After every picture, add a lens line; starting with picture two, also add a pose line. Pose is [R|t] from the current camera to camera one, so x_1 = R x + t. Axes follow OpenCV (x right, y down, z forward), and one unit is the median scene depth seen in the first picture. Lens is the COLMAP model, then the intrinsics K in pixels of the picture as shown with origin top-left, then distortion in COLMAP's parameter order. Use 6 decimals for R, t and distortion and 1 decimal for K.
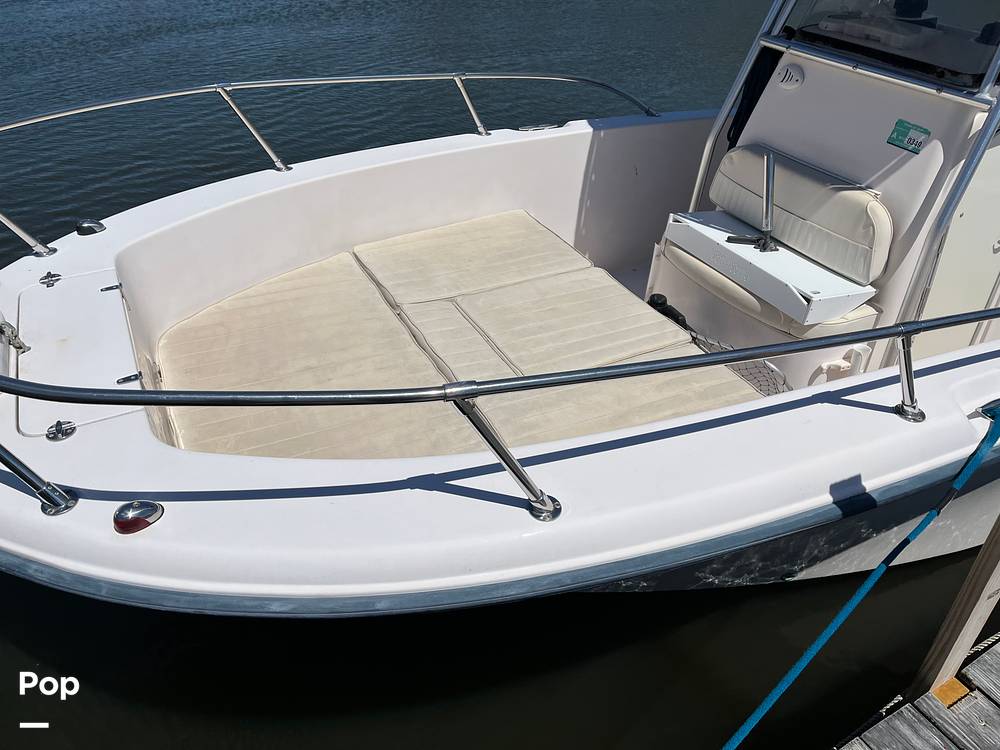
lens RADIAL K [[757.3, 0, 505.1], [0, 757.3, 383.8], [0, 0, 1]] dist [0.069389, -0.086711]
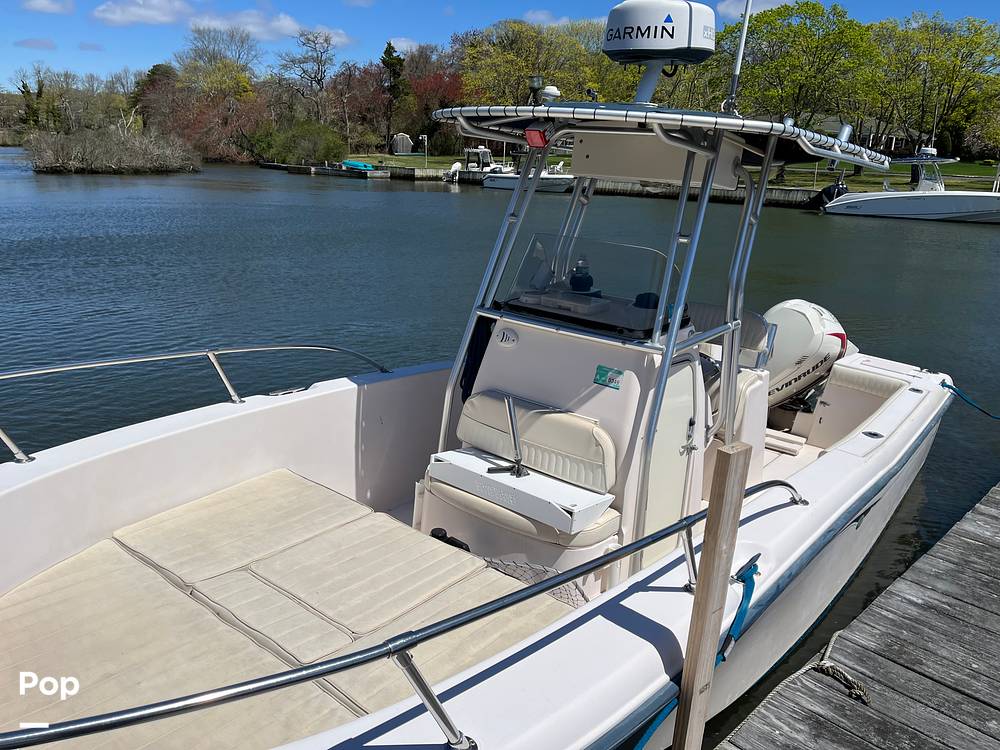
lens RADIAL K [[757.3, 0, 508.4], [0, 757.3, 378.6], [0, 0, 1]] dist [0.069389, -0.086711]
pose [[0.904832, -0.078361, 0.418496, -0.164637], [0.204244, 0.942327, -0.265151, -0.012886], [-0.373582, 0.325392, 0.868652, -0.052255]]
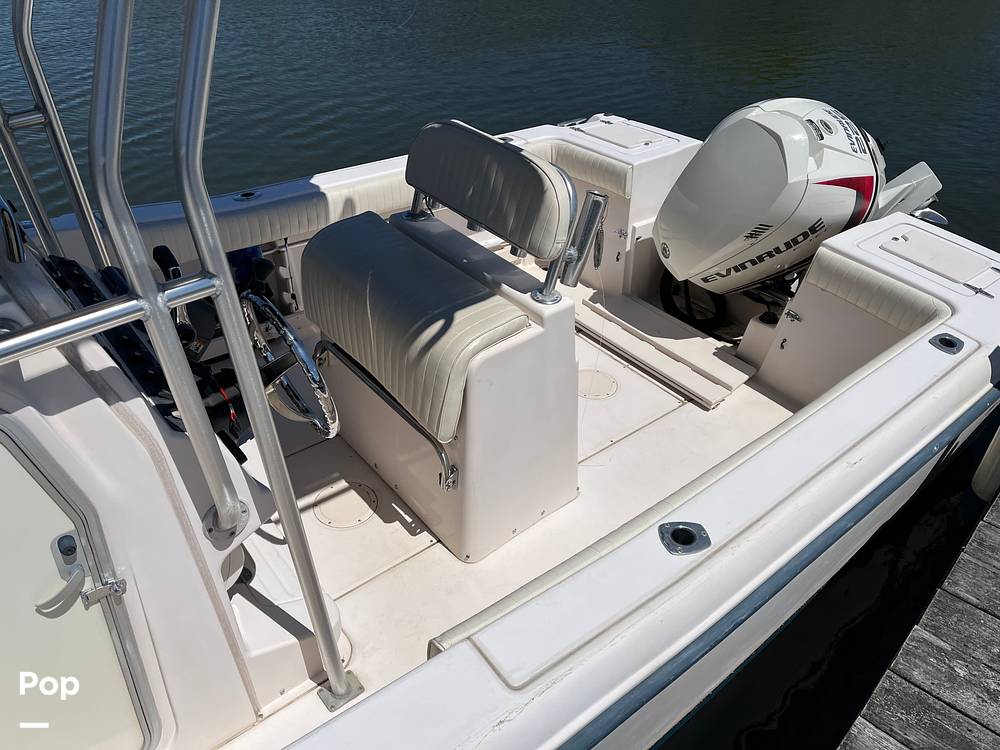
lens RADIAL K [[757.3, 0, 495.7], [0, 757.3, 369.4], [0, 0, 1]] dist [0.069389, -0.086711]
pose [[0.978873, -0.110183, 0.172240, 0.916846], [0.107108, 0.993879, 0.027077, -0.339513], [-0.174169, -0.008056, 0.984683, 0.478460]]
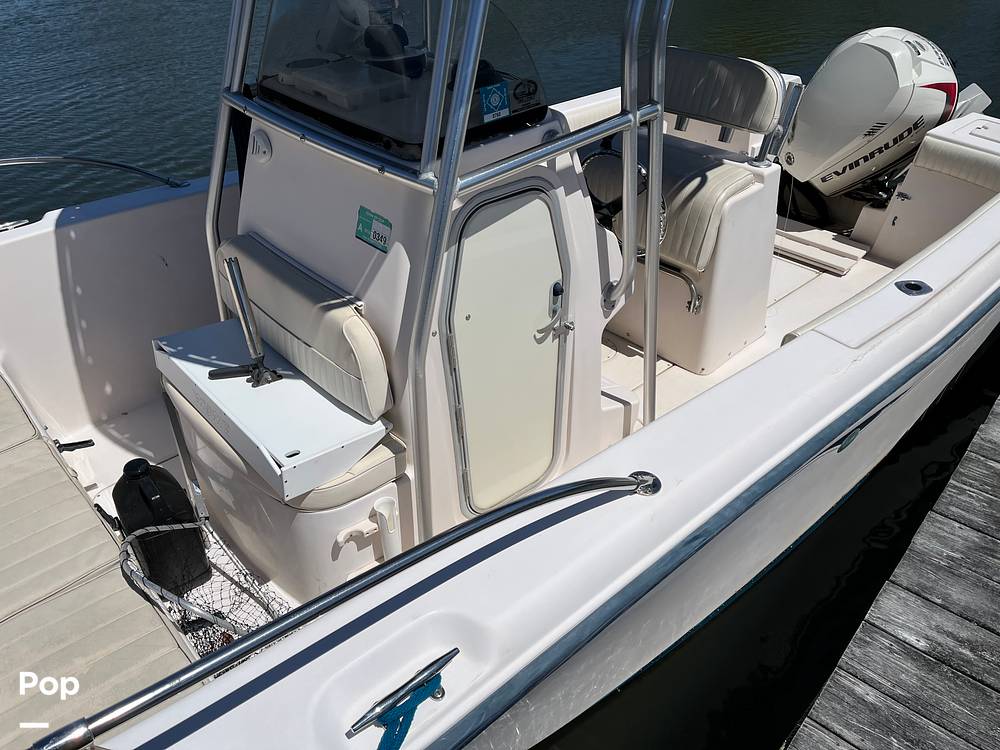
lens RADIAL K [[757.3, 0, 501.9], [0, 757.3, 375.8], [0, 0, 1]] dist [0.069389, -0.086711]
pose [[0.963455, -0.180020, 0.198359, 0.466861], [0.178920, 0.983580, 0.023607, -0.174188], [-0.199352, 0.012746, 0.979845, 0.248055]]
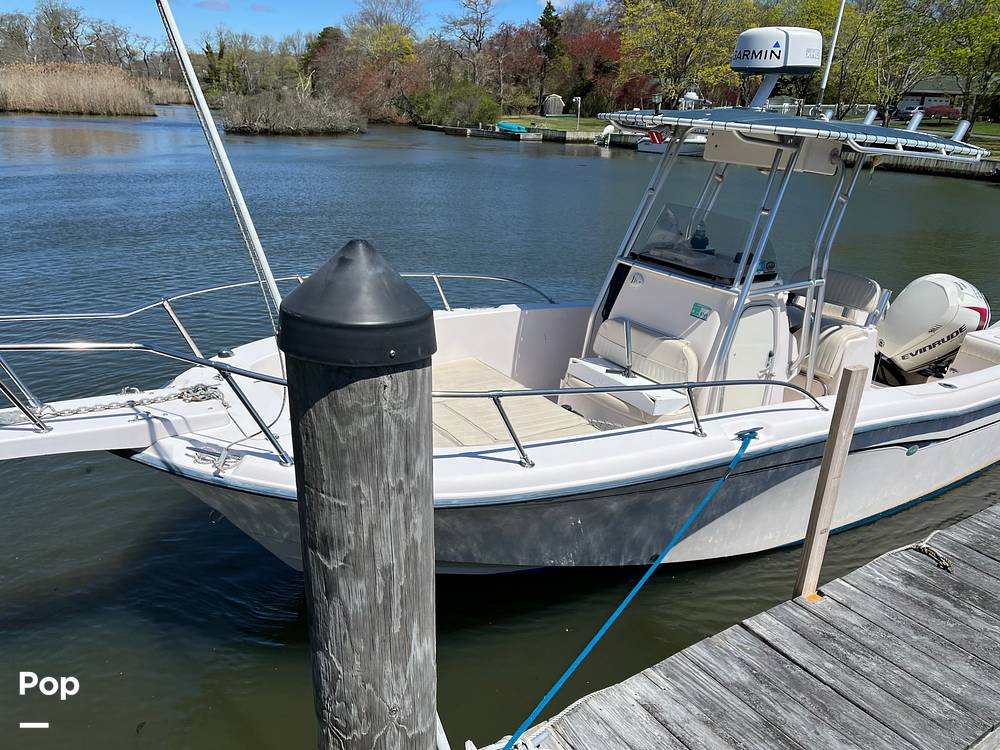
lens RADIAL K [[757.3, 0, 495.2], [0, 757.3, 380.7], [0, 0, 1]] dist [0.069389, -0.086711]
pose [[0.991847, 0.007347, 0.127221, -0.169753], [0.025713, 0.966263, -0.256270, 0.271011], [-0.124812, 0.257452, 0.958197, -0.586764]]
